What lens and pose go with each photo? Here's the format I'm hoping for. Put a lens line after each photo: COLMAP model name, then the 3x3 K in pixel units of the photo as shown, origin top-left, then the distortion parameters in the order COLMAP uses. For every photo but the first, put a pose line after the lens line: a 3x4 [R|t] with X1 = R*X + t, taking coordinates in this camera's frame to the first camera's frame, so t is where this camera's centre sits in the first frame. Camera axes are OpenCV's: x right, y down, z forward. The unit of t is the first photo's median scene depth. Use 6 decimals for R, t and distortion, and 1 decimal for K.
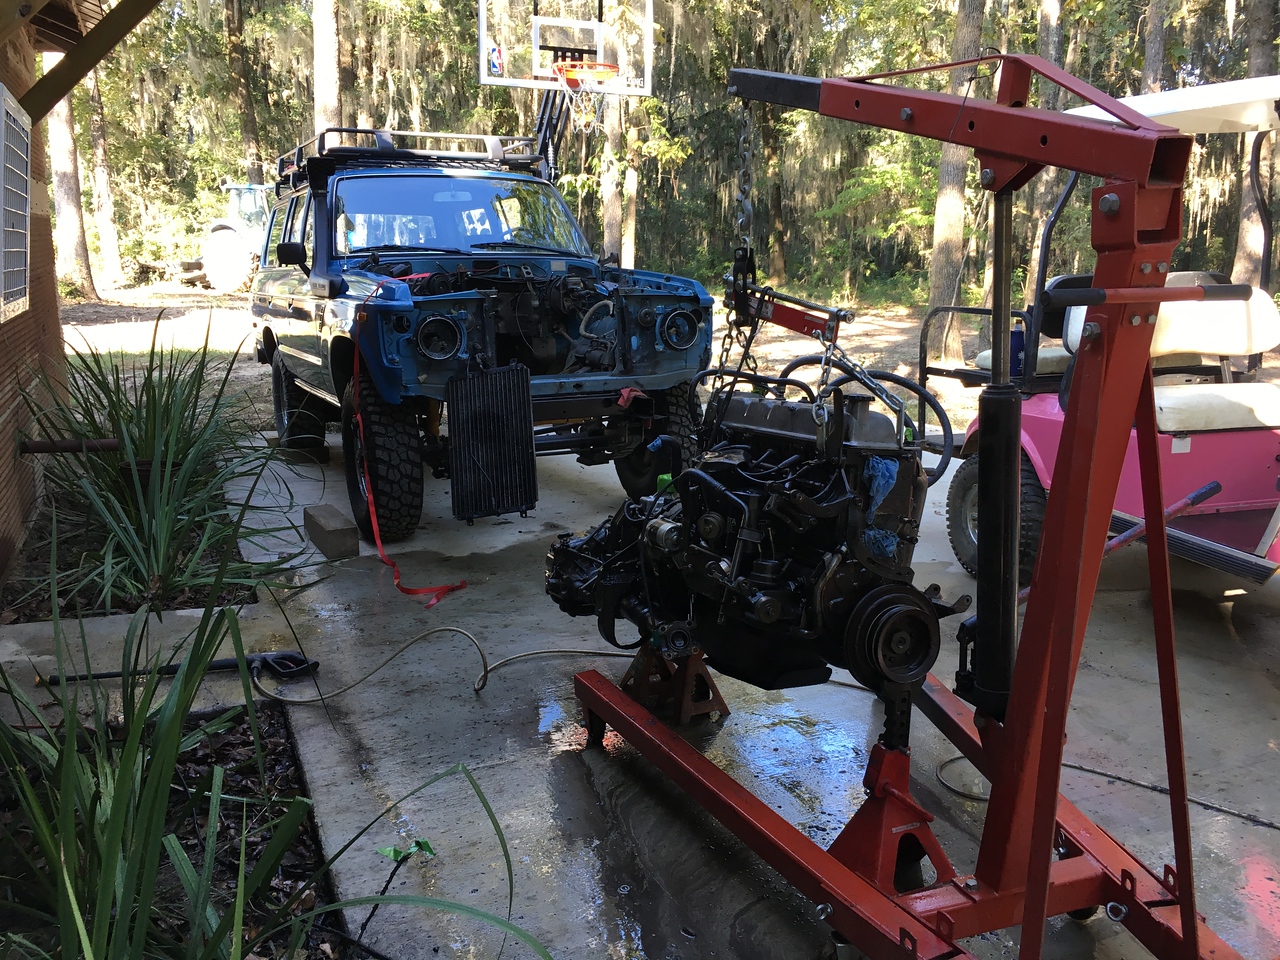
lens RADIAL K [[1092.2, 0, 640.0], [0, 1092.2, 480.0], [0, 0, 1]] dist [0.091111, -0.133563]
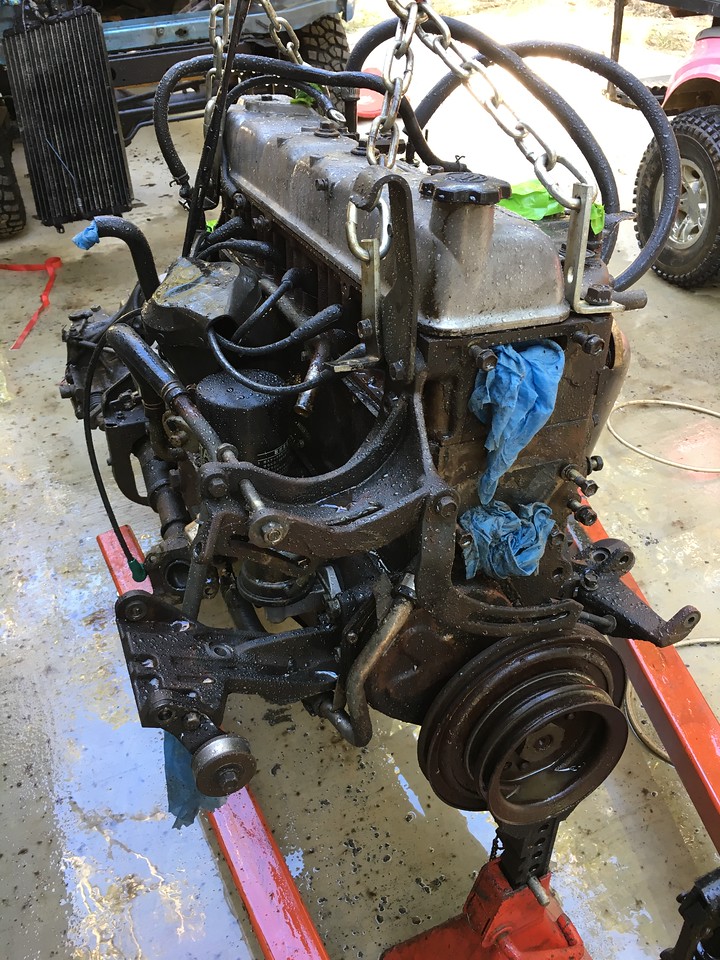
lens RADIAL K [[819.1, 0, 360.0], [0, 819.1, 480.0], [0, 0, 1]] dist [0.091111, -0.133563]
pose [[0.999287, -0.030661, -0.022052, 0.163716], [0.037179, 0.901311, 0.431574, -0.106206], [0.006643, -0.432086, 0.901808, 0.696103]]
